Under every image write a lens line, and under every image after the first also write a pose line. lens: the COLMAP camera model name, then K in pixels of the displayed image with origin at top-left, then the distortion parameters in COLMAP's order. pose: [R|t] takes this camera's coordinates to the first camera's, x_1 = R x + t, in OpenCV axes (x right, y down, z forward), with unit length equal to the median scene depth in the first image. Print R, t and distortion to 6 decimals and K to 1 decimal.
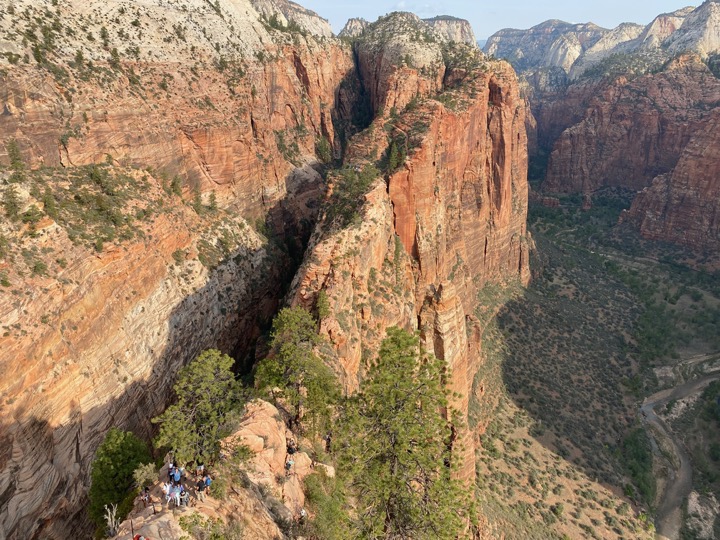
lens RADIAL K [[536.0, 0, 359.5], [0, 536.0, 266.6], [0, 0, 1]] dist [0.037275, -0.028645]
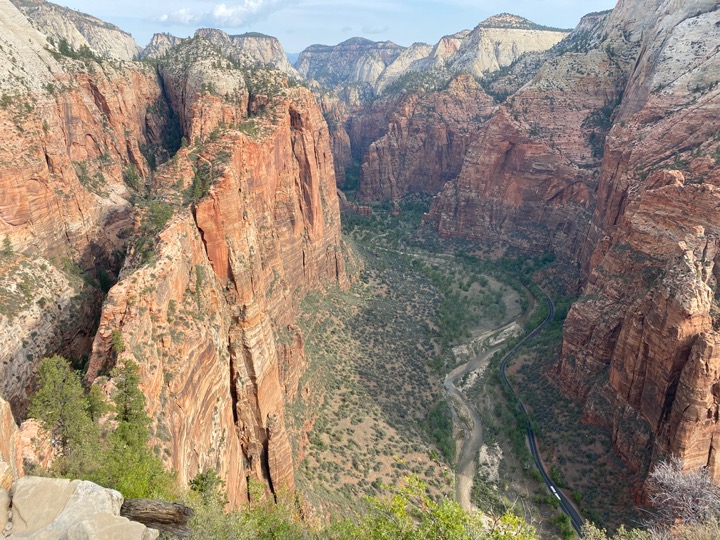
lens RADIAL K [[538.1, 0, 354.3], [0, 538.1, 266.0], [0, 0, 1]] dist [0.059853, -0.073393]
pose [[0.954978, -0.103746, 0.277946, 0.038622], [0.109205, 0.994010, -0.004188, -0.010307], [-0.275847, 0.034352, 0.960587, -0.093123]]
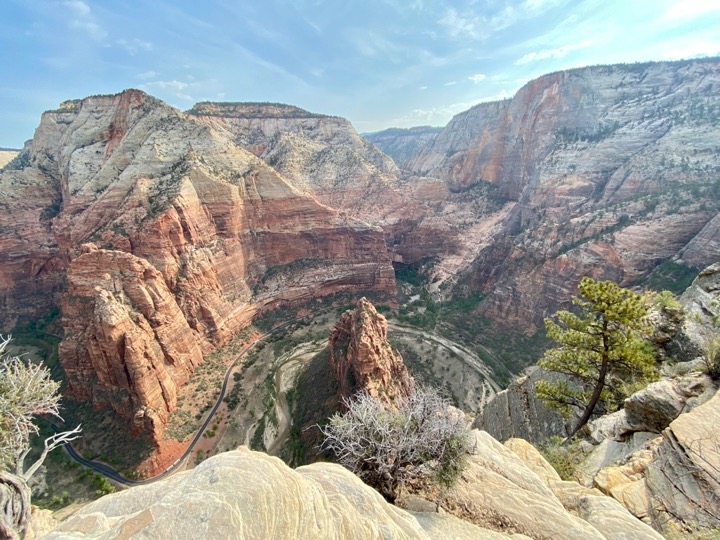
lens RADIAL K [[287.9, 0, 360.0], [0, 287.9, 270.0], [0, 0, 1]] dist [0.019506, -0.019828]
pose [[0.138936, -0.360583, 0.922321, 0.182351], [0.384540, 0.877915, 0.285296, 0.018013], [-0.912593, 0.315032, 0.260633, -0.290668]]
